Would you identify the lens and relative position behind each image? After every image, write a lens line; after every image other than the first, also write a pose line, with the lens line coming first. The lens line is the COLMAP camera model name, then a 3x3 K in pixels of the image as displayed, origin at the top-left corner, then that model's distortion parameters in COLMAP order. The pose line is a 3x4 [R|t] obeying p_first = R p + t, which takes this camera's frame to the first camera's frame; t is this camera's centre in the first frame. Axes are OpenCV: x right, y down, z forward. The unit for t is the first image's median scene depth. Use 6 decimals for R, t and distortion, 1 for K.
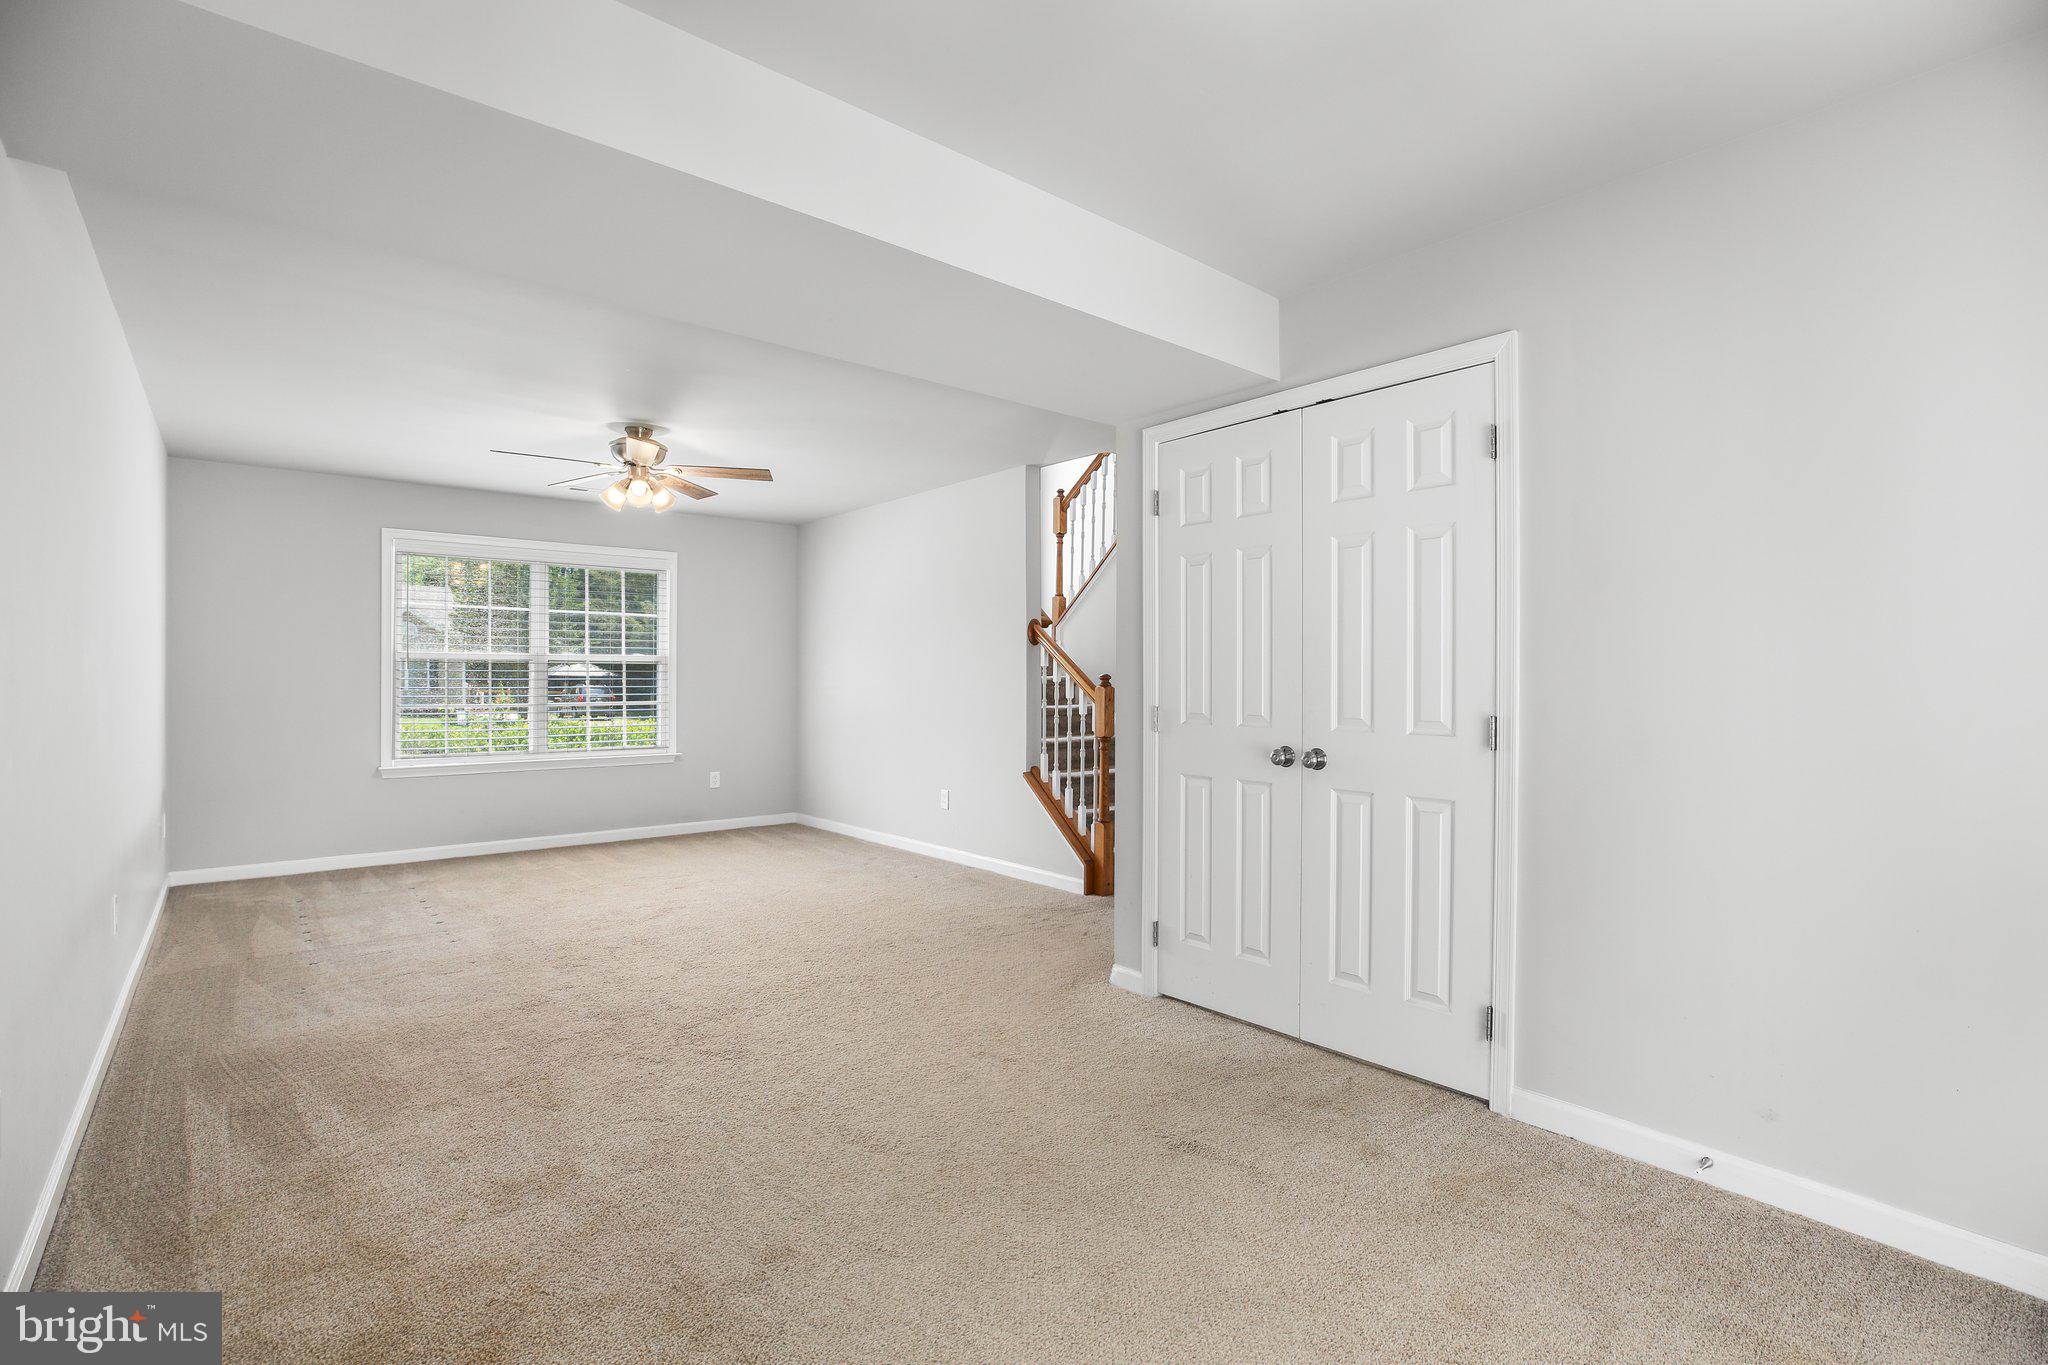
lens RADIAL K [[934.2, 0, 1024.0], [0, 934.2, 682.5], [0, 0, 1]] dist [-0.022334, 0.001002]
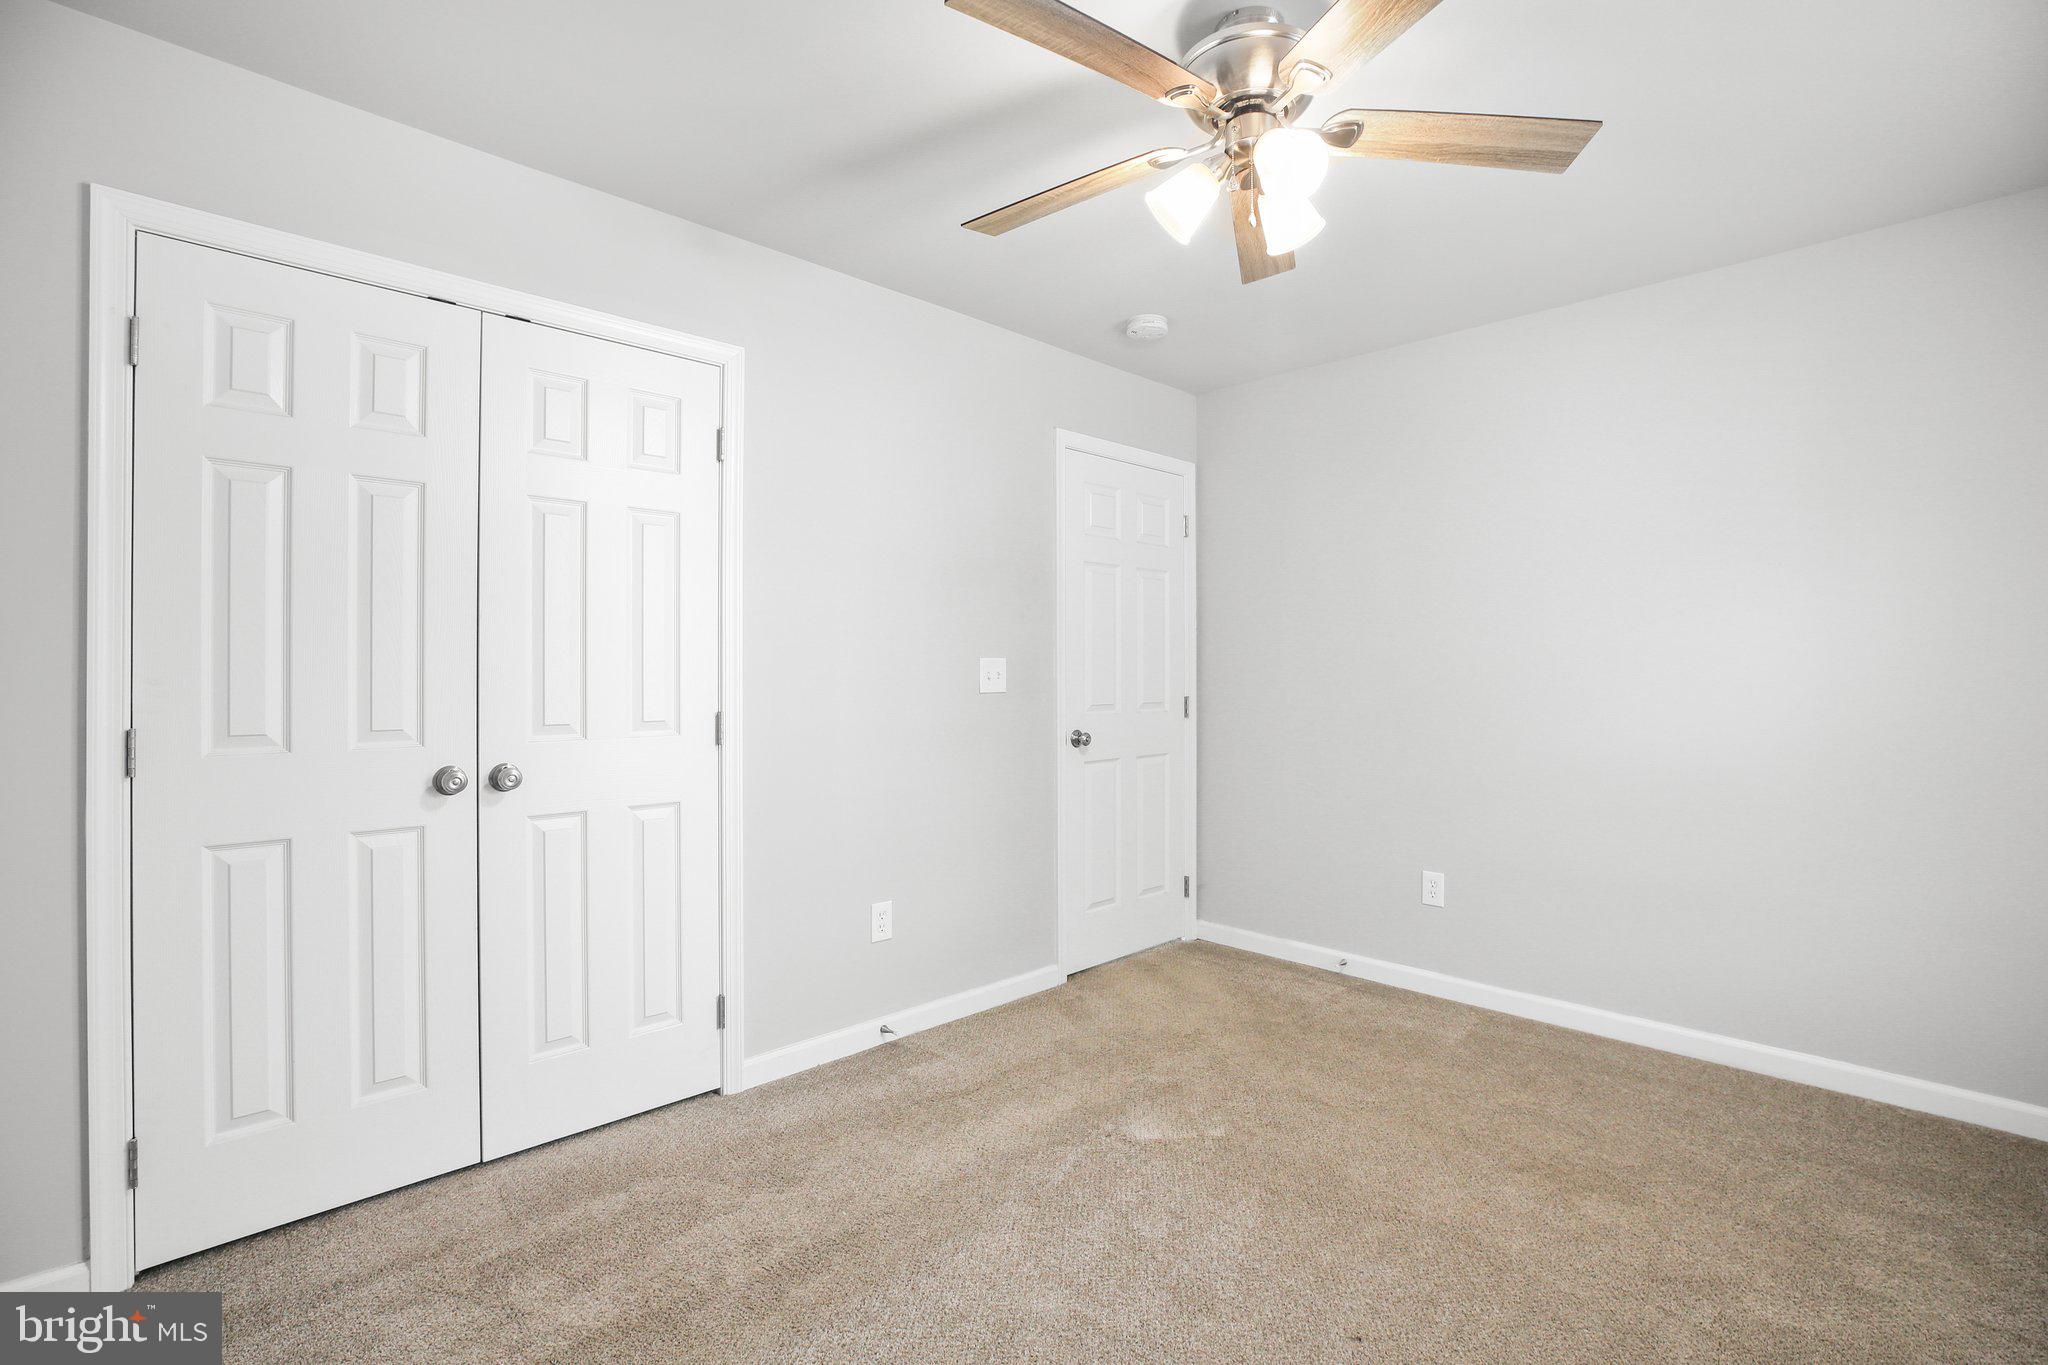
lens RADIAL K [[934.2, 0, 1024.0], [0, 934.2, 682.5], [0, 0, 1]] dist [-0.022334, 0.001002]
pose [[-0.074806, 0.000051, 0.997198, -0.547686], [0.003727, 0.999993, 0.000228, 0.006424], [-0.997191, 0.003734, -0.074805, 0.747379]]
